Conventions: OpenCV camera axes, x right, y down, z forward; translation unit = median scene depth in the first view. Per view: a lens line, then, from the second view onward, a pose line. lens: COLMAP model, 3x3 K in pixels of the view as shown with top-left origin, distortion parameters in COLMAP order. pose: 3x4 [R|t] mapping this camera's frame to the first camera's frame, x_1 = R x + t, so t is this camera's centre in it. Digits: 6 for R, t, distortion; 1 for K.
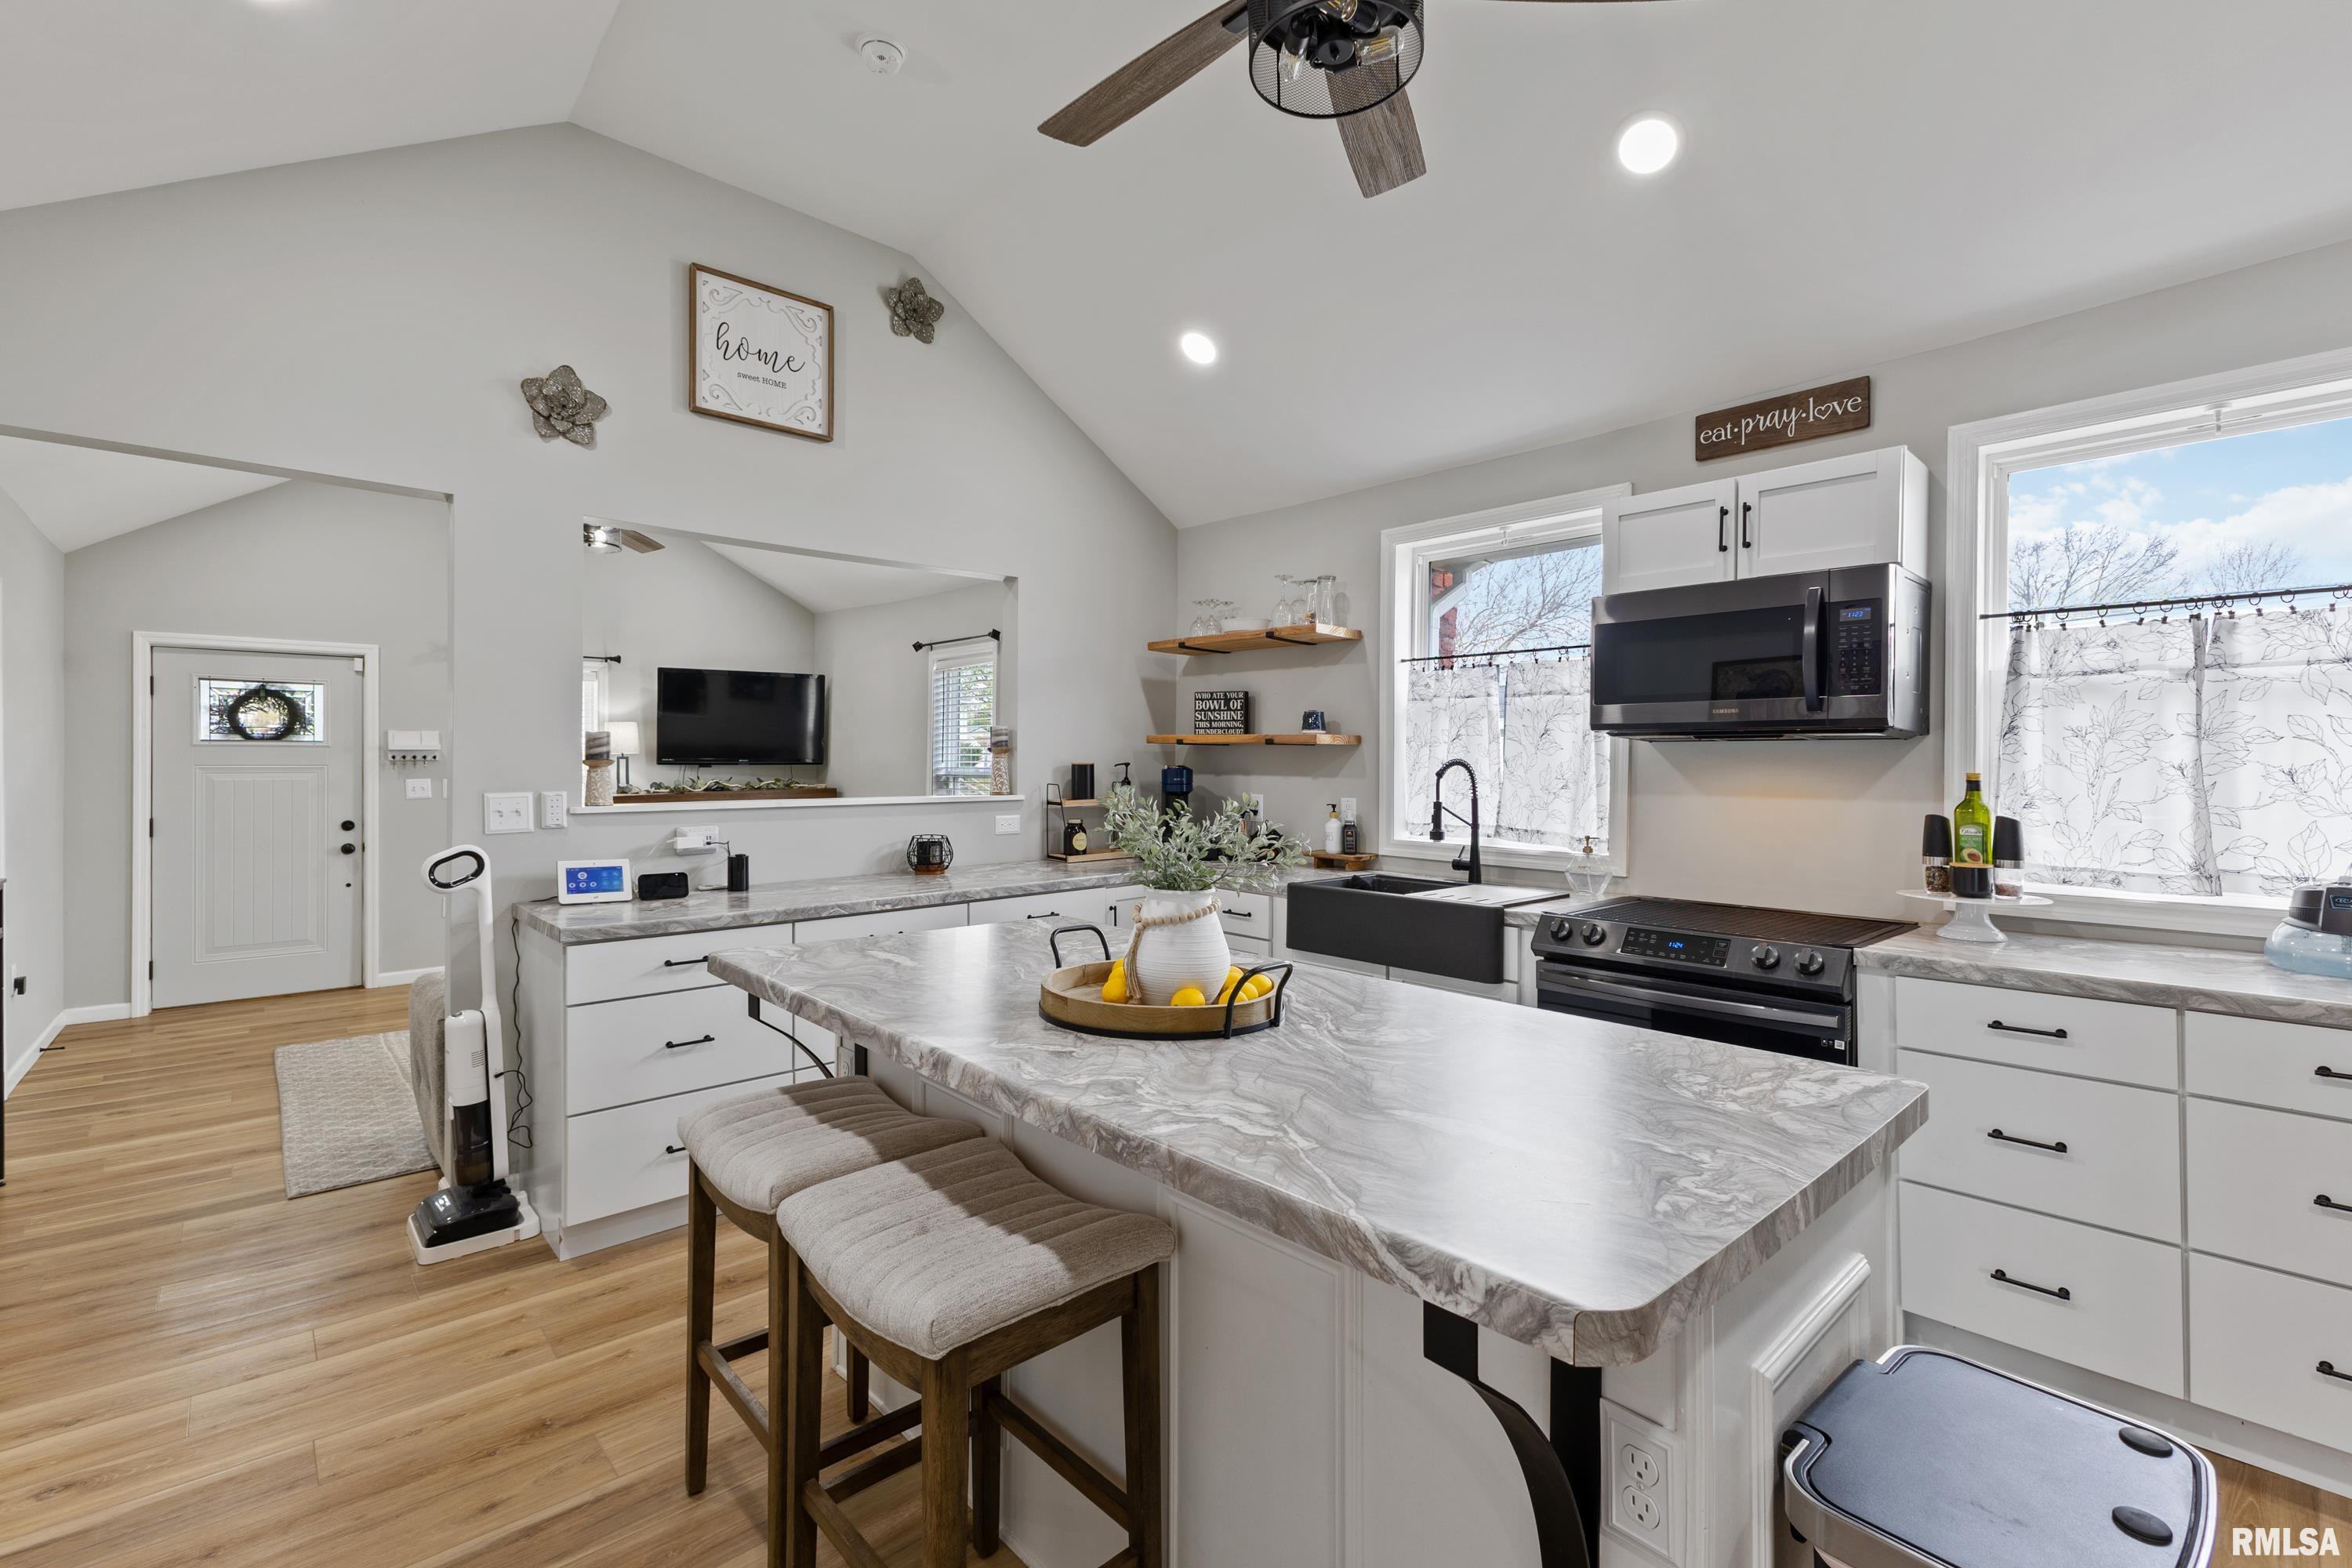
lens RADIAL K [[1008.1, 0, 1176.0], [0, 1008.1, 784.0], [0, 0, 1]] dist [0.003280, 0.000856]
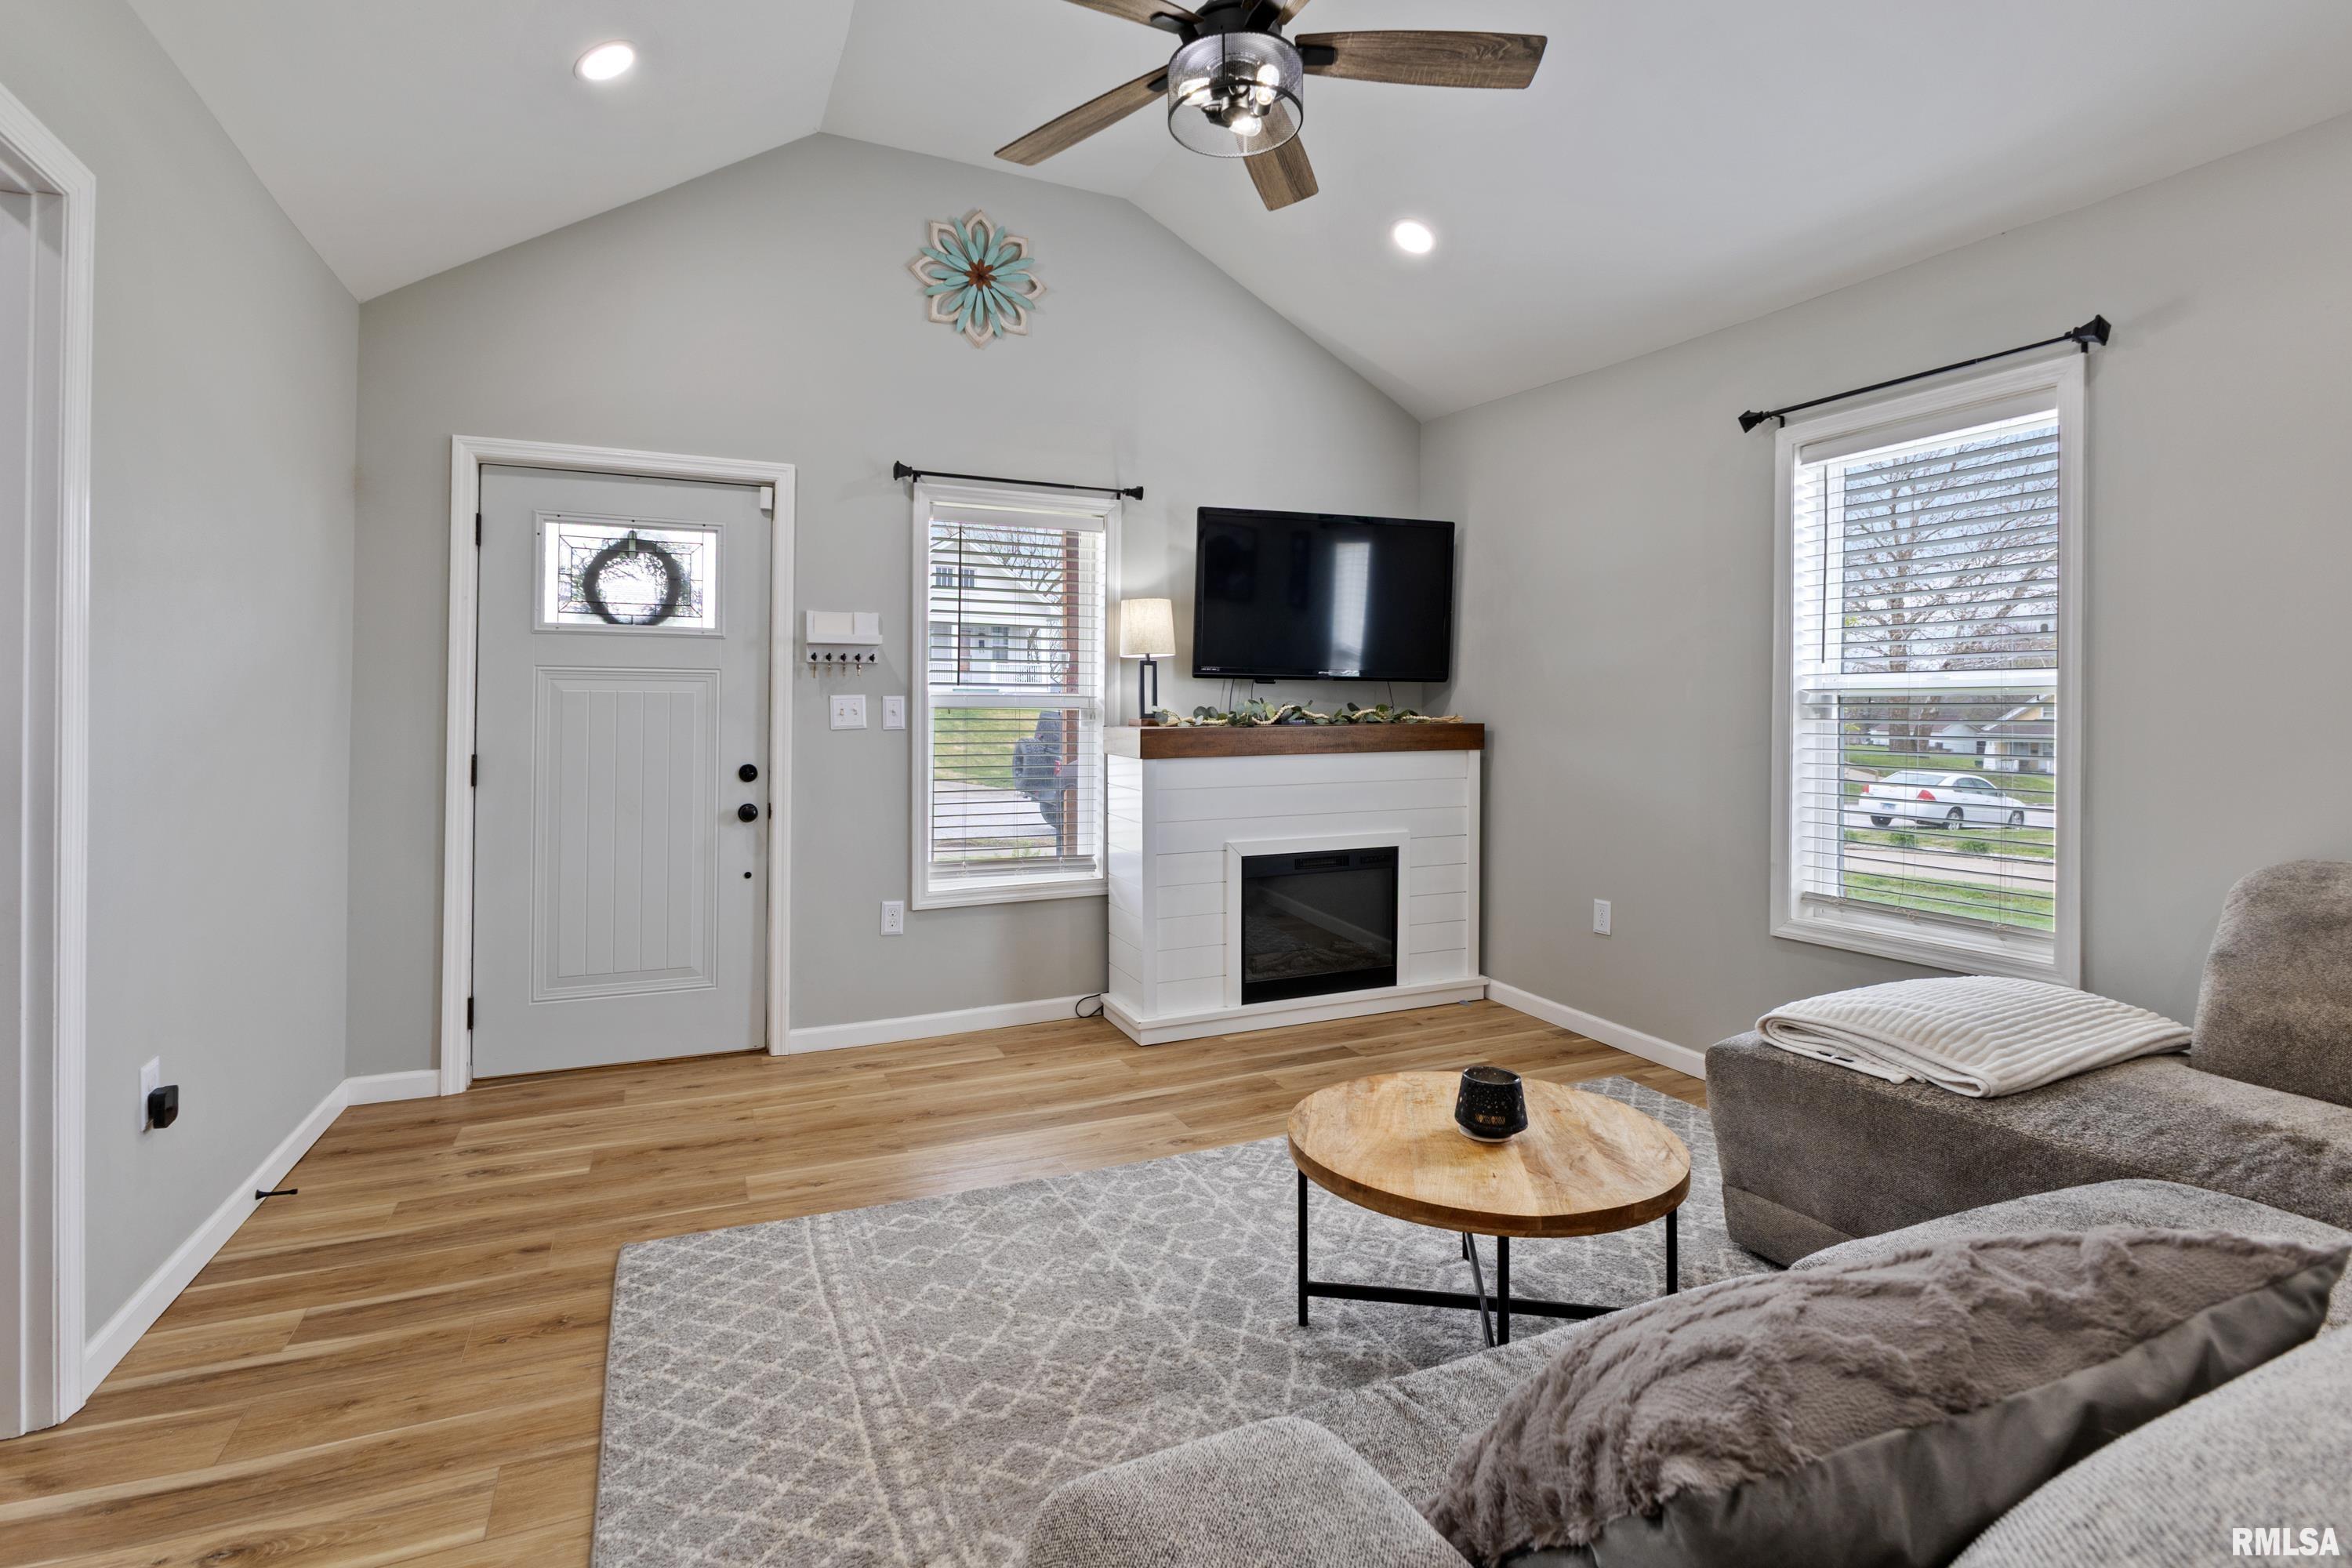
lens RADIAL K [[1083.6, 0, 1174.2], [0, 1083.6, 738.8], [0, 0, 1]] dist [-0.025067, 0.000448]
pose [[0.952492, 0.011023, -0.304365, -0.399555], [-0.011668, 0.999932, -0.000300, 0.019002], [0.304341, 0.003837, 0.952555, 0.486299]]
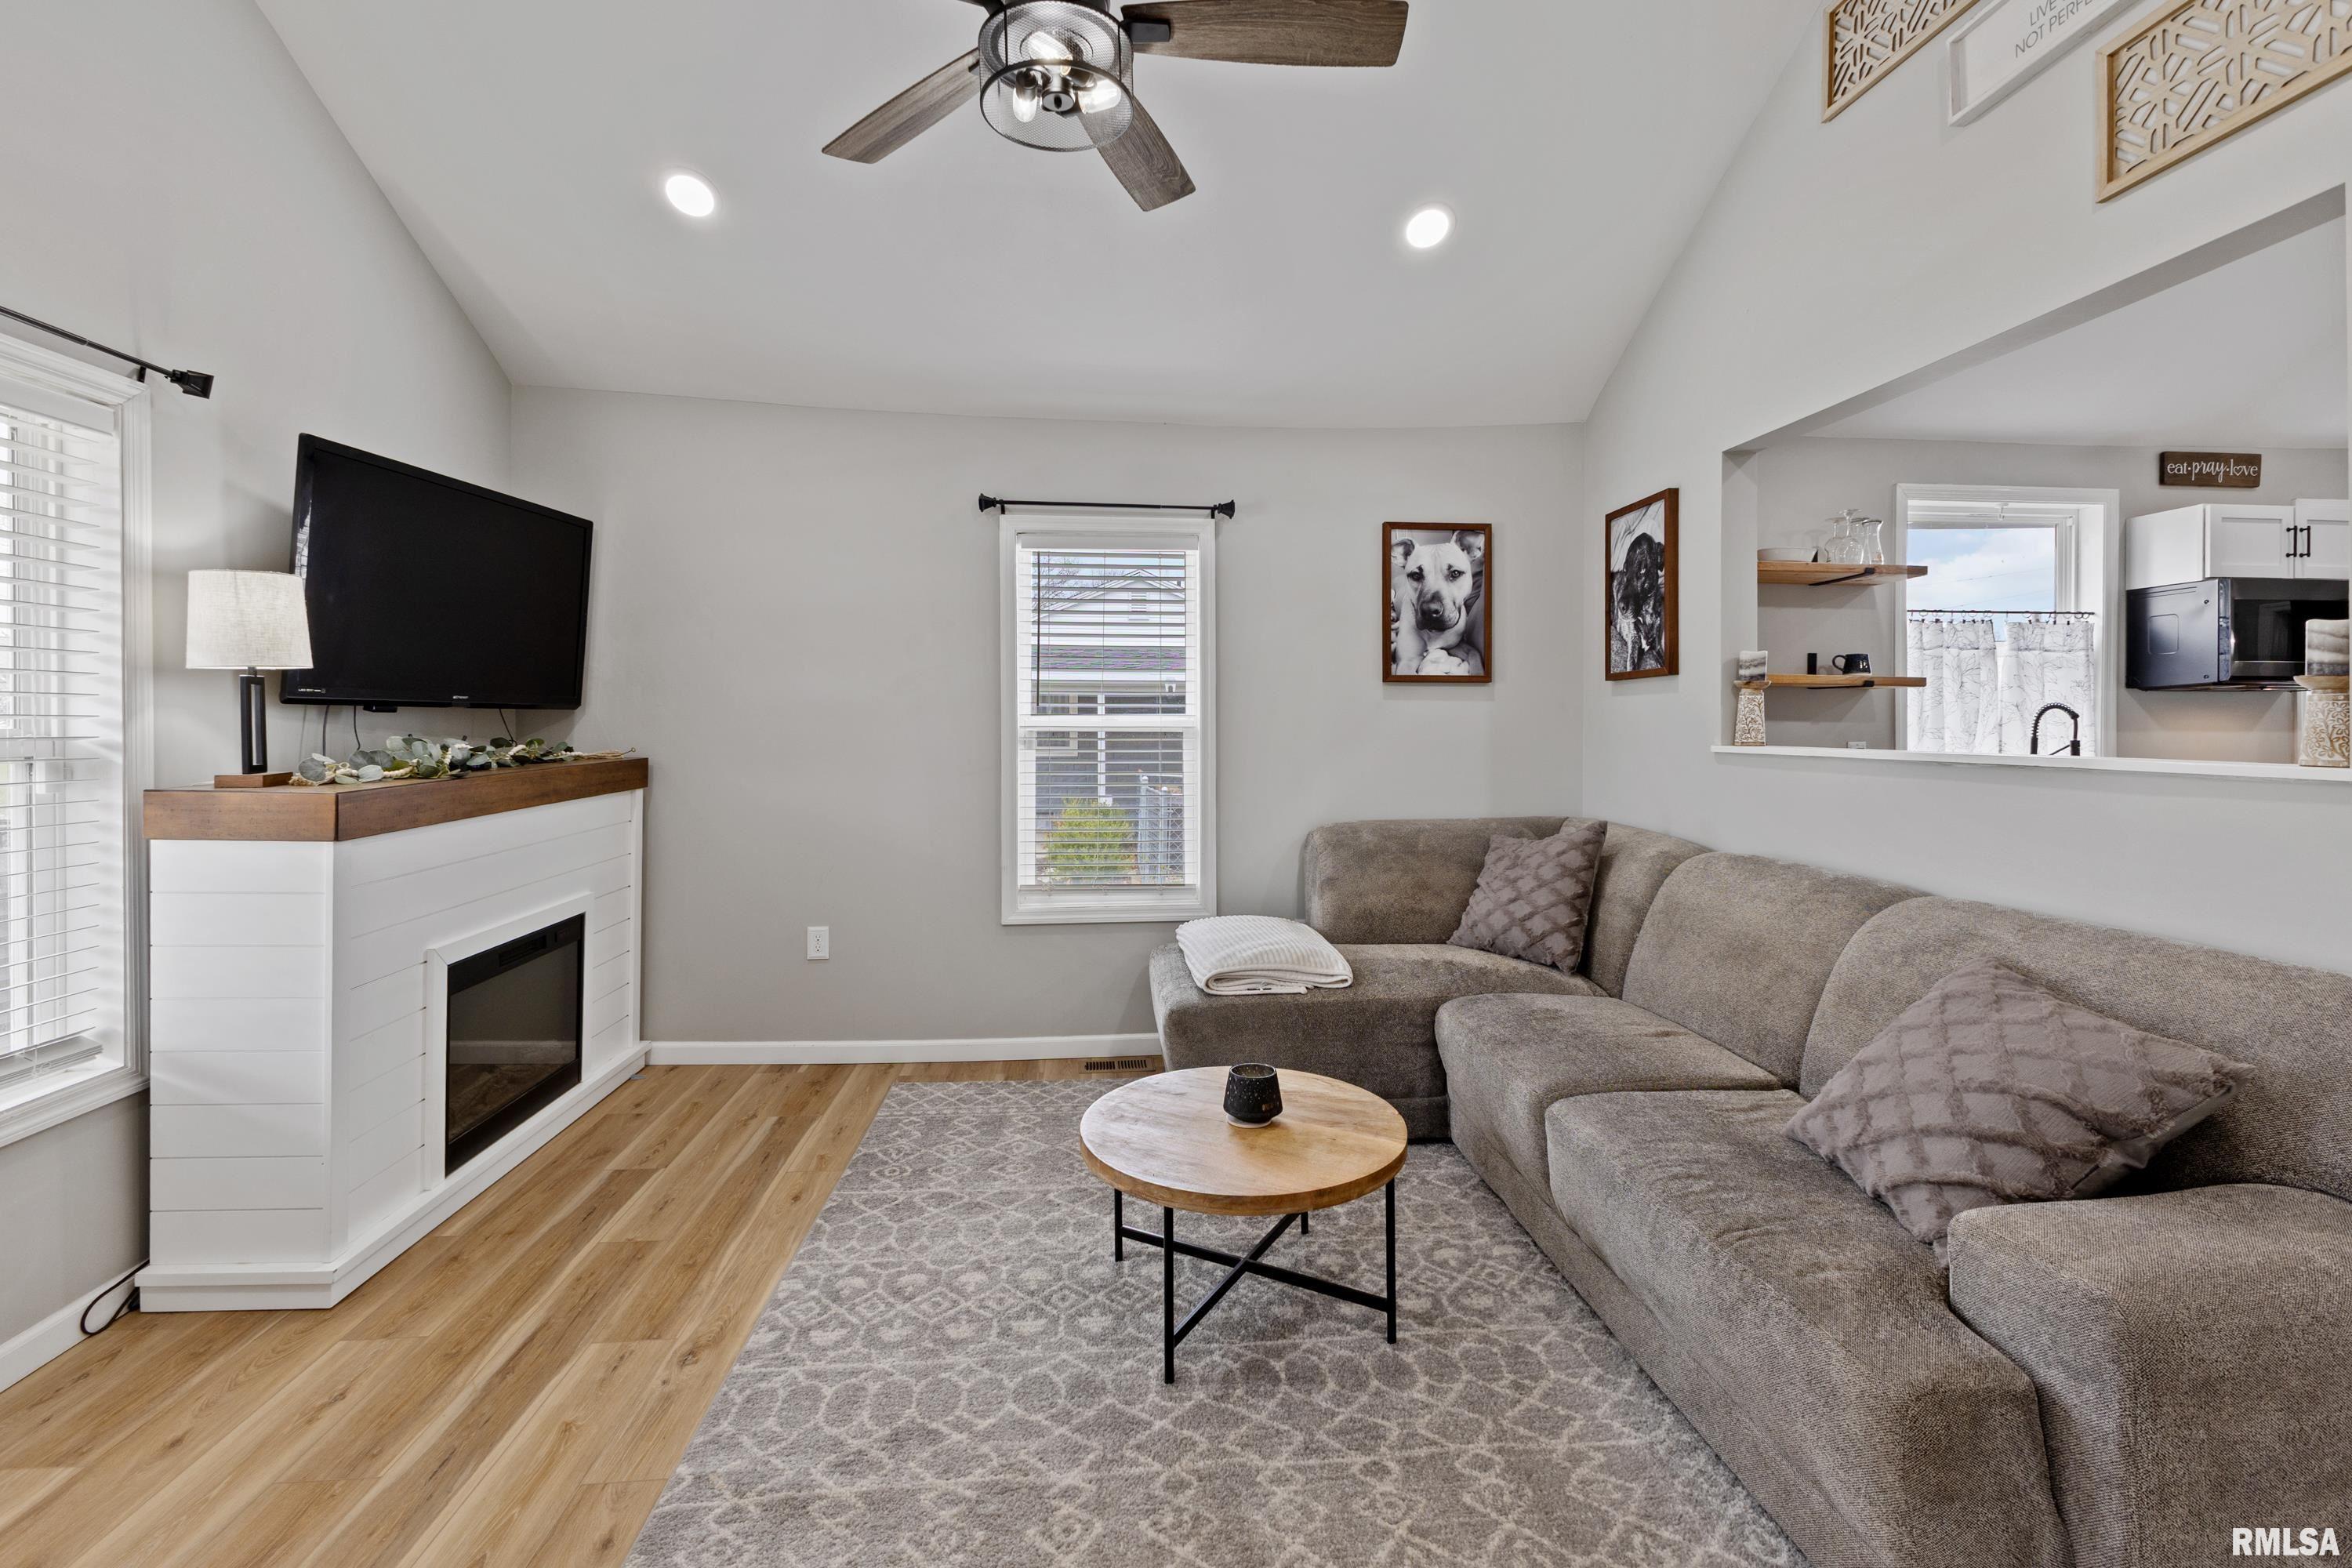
lens RADIAL K [[1016.8, 0, 1171.2], [0, 1016.8, 749.7], [0, 0, 1]] dist [0.002053, 0.000339]
pose [[0.616719, -0.020073, 0.786927, -0.721632], [0.017088, 0.999781, 0.012110, -0.001649], [-0.786998, 0.005978, 0.616927, 0.625853]]
